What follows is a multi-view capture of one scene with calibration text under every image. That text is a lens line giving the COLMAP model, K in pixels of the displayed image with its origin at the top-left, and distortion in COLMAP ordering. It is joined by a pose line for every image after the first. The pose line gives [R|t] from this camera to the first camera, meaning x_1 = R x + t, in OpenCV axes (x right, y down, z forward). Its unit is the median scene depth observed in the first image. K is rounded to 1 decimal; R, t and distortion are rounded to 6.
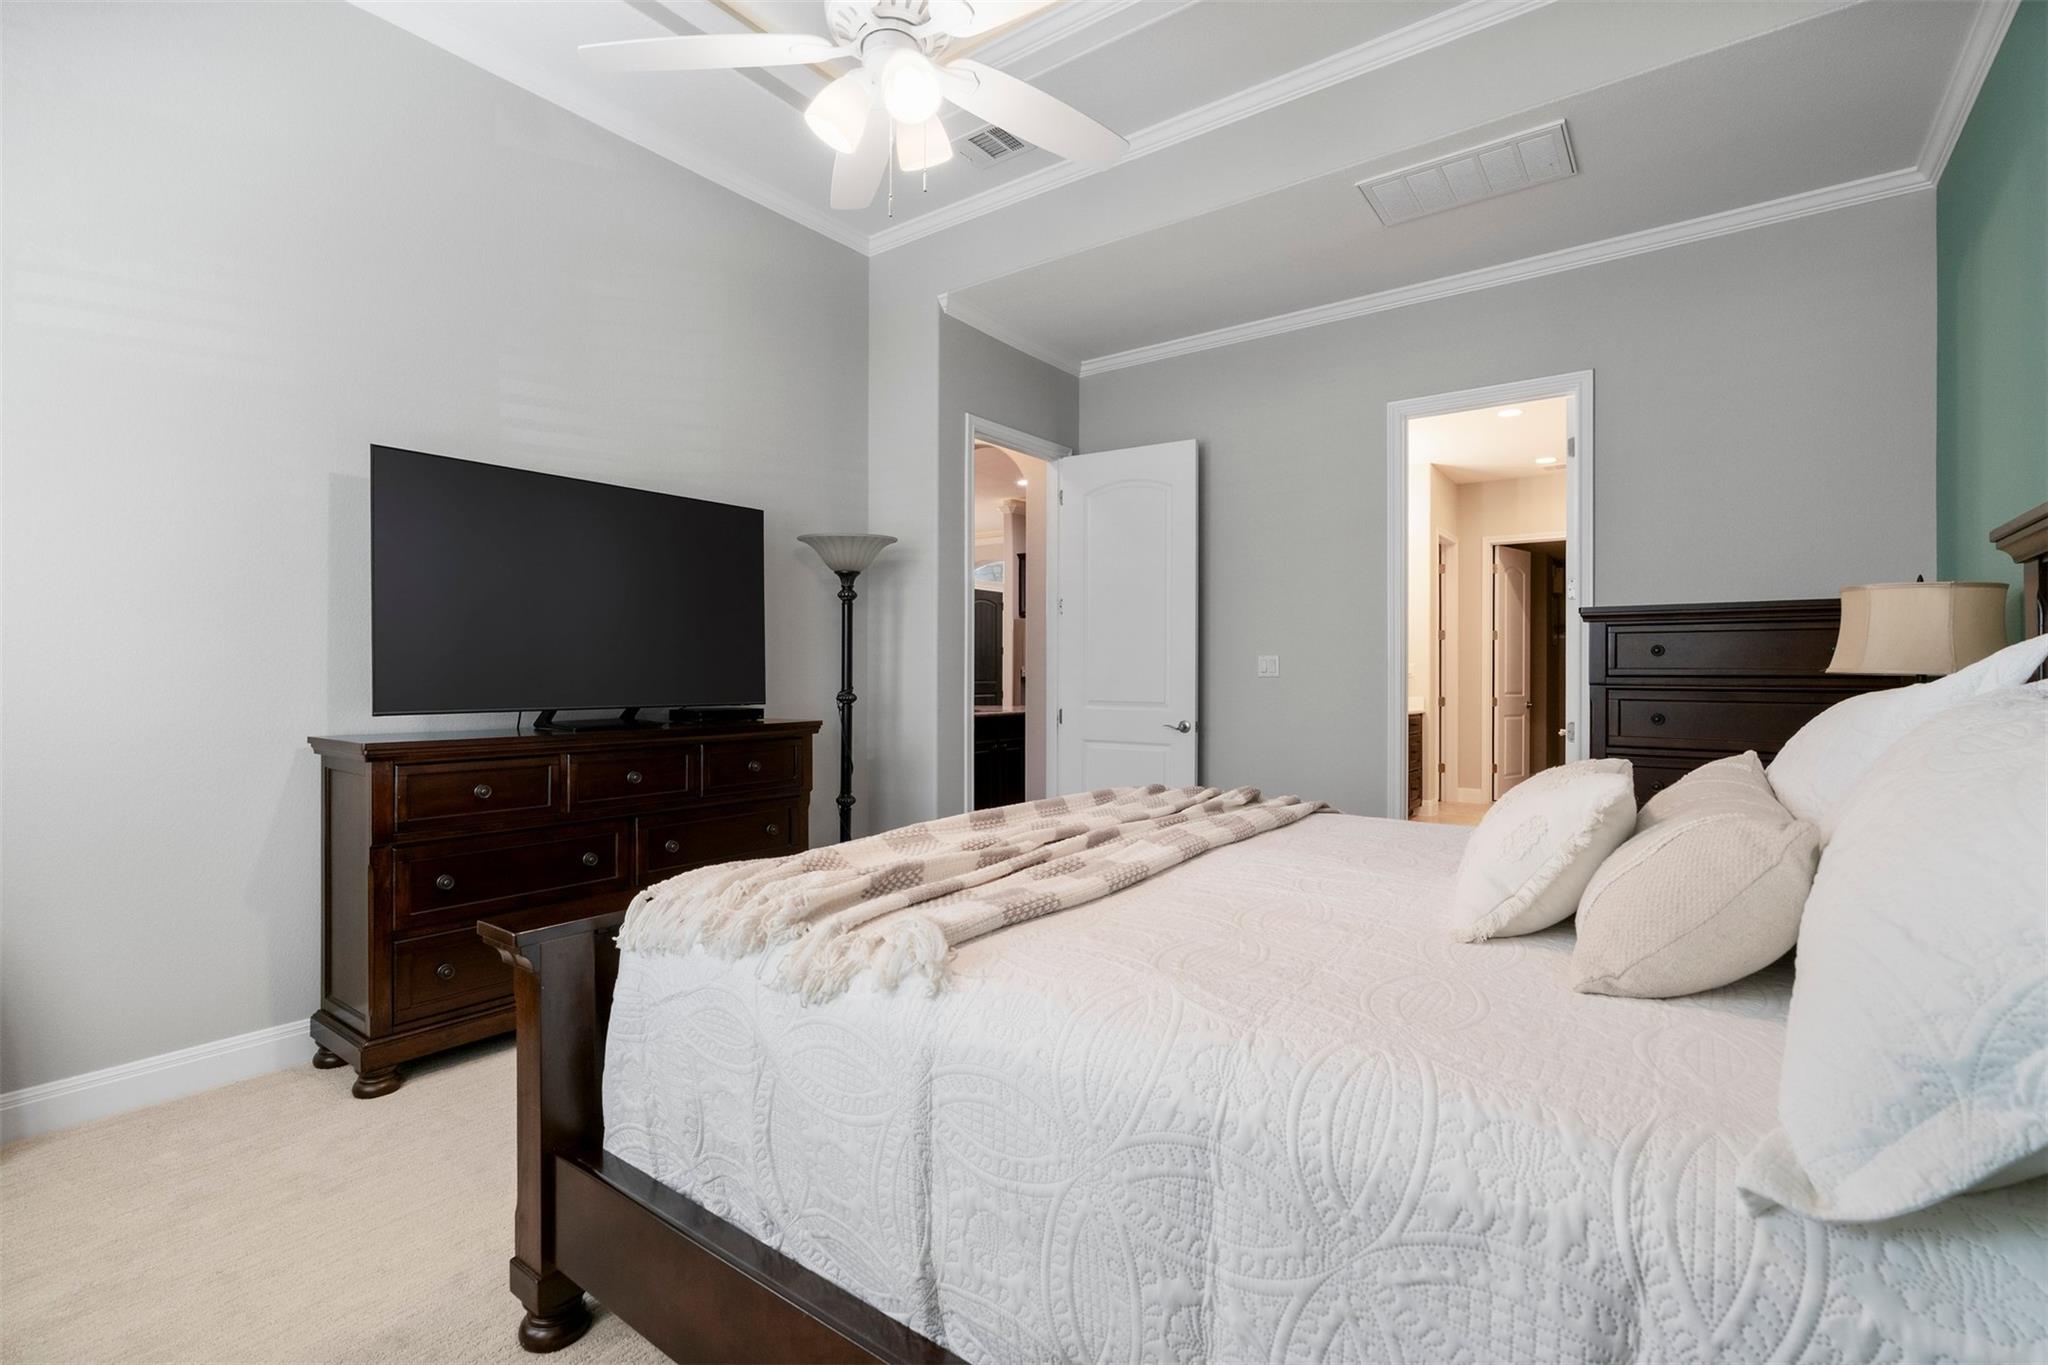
lens RADIAL K [[932.2, 0, 1020.3], [0, 932.2, 683.1], [0, 0, 1]] dist [-0.012711, 0.000913]
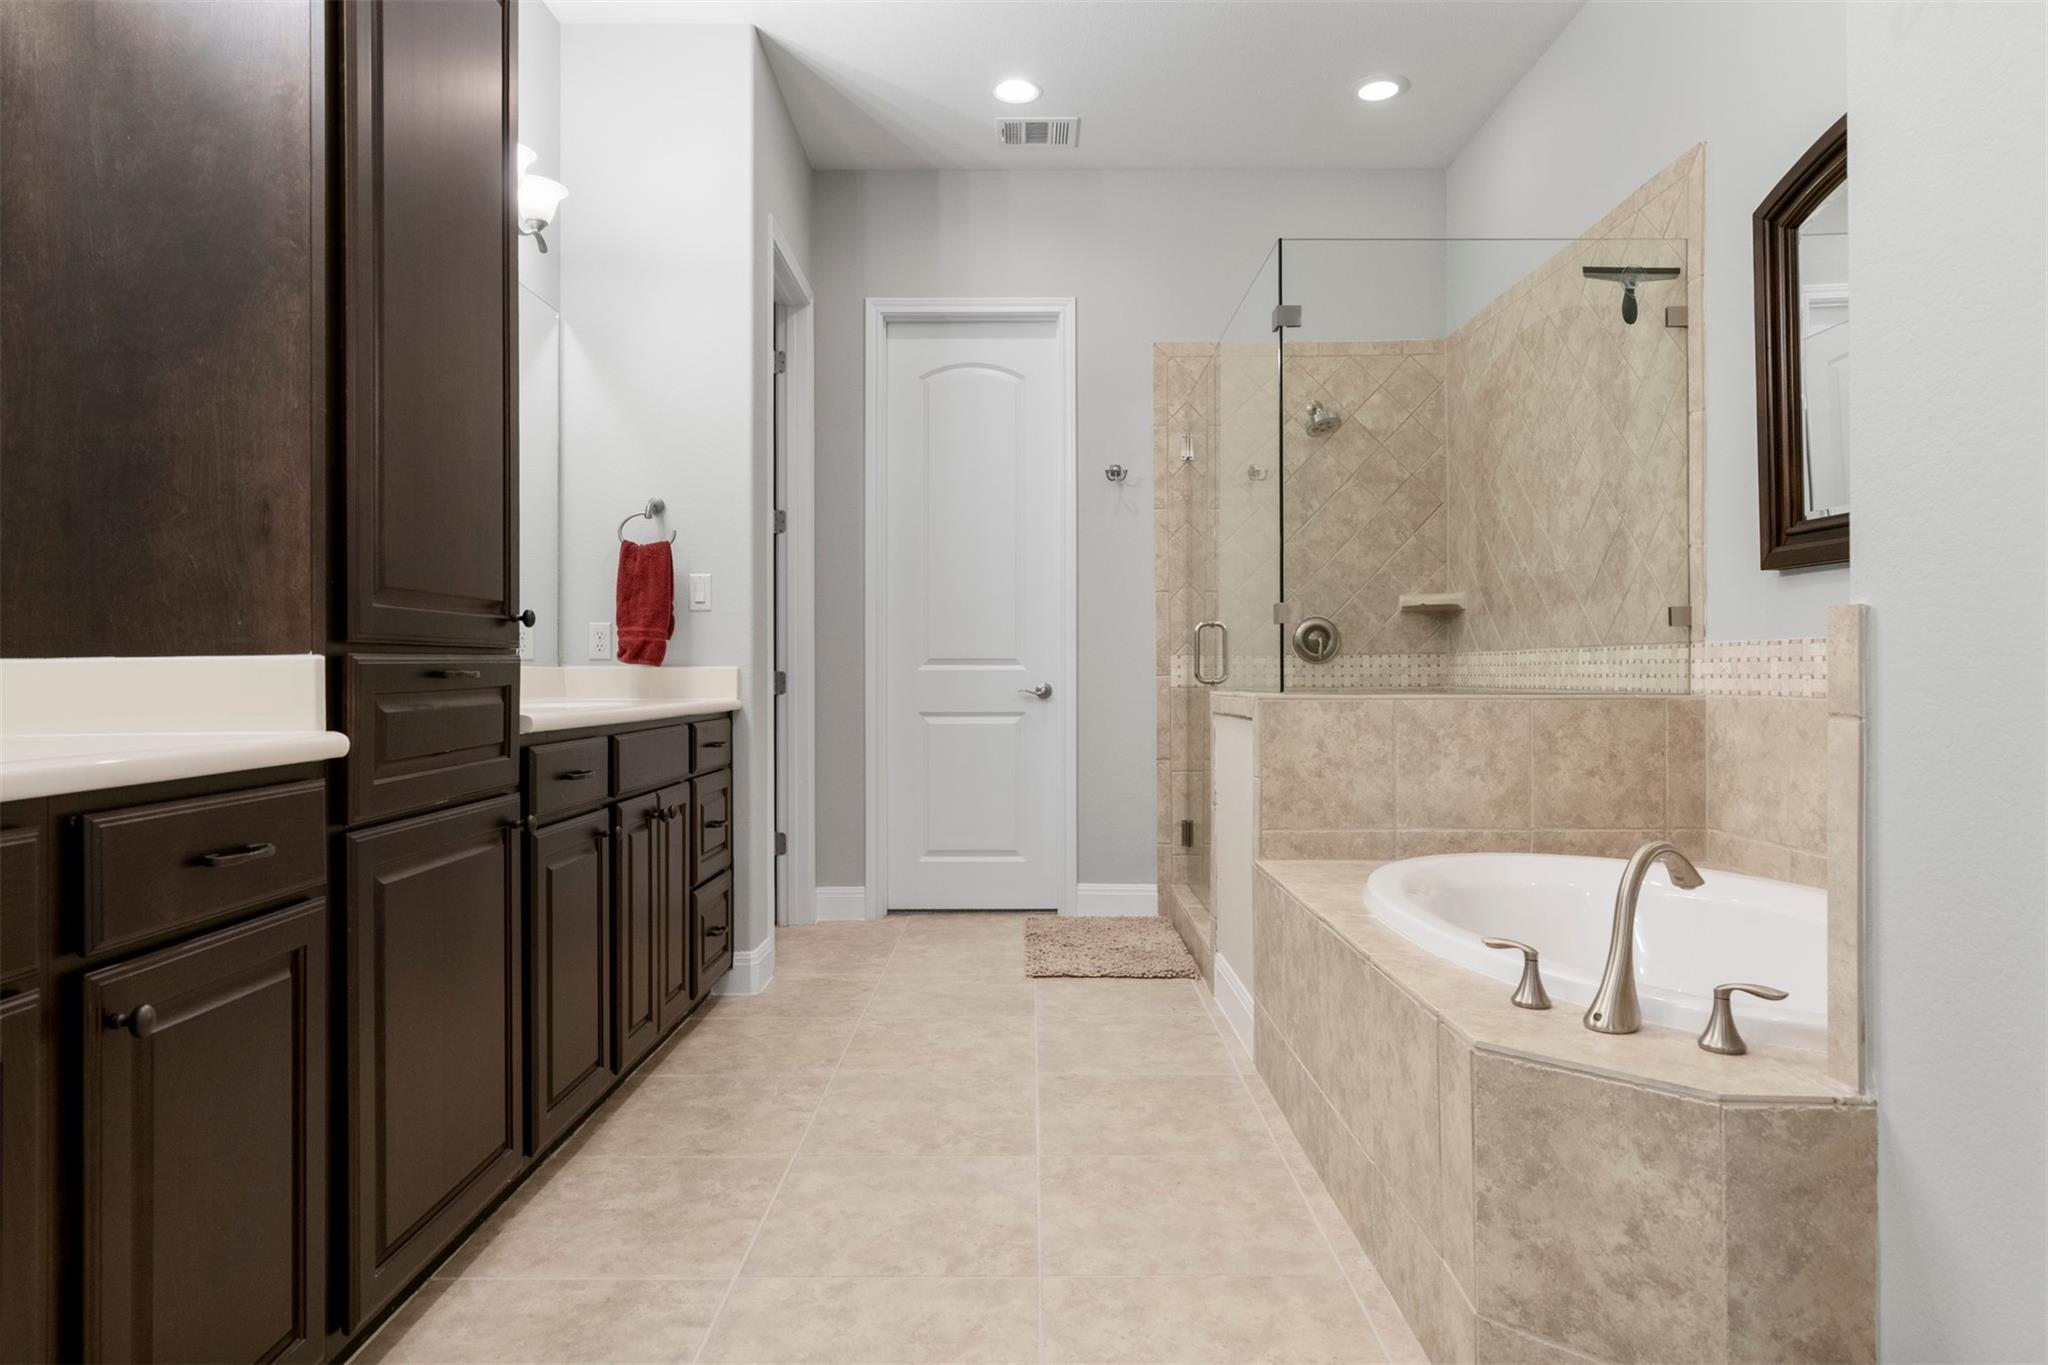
lens RADIAL K [[1259.4, 0, 1023.4], [0, 1259.4, 675.1], [0, 0, 1]] dist [0.000241, 0.006038]
pose [[0.808216, -0.003904, 0.588873, 0.212019], [0.002246, 0.999991, 0.003548, 0.014935], [-0.588881, -0.001545, 0.808218, 0.485605]]
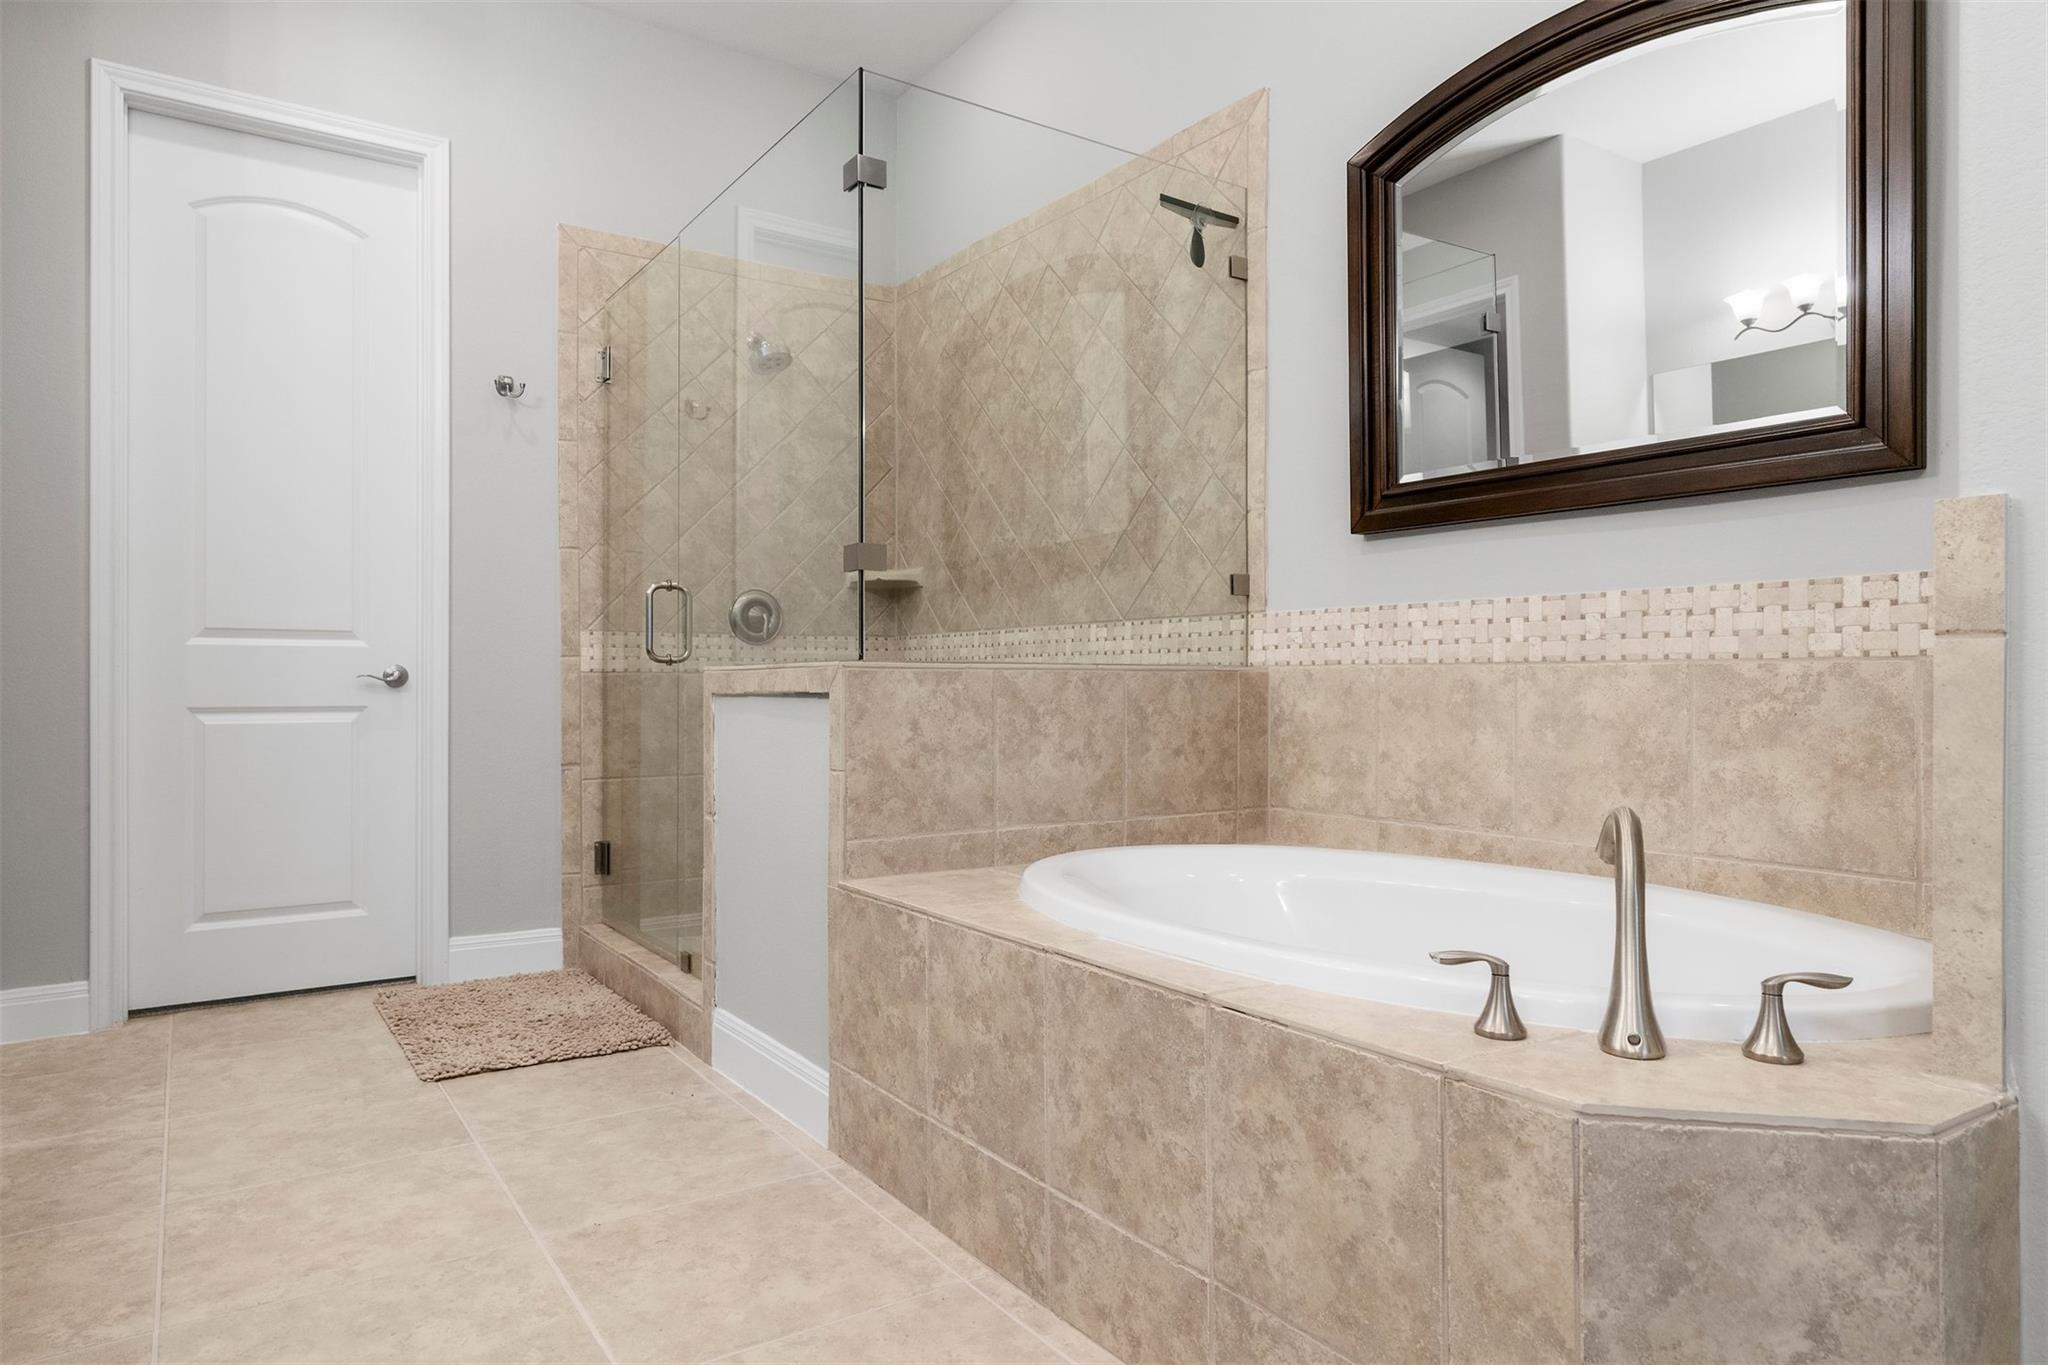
lens RADIAL K [[1259.4, 0, 1025.1], [0, 1259.4, 685.4], [0, 0, 1]] dist [0.000241, 0.006038]
pose [[0.332494, -0.001748, 0.943104, 0.236082], [0.001199, 0.999998, 0.001431, 0.027325], [-0.943105, 0.000655, 0.332496, 0.615738]]
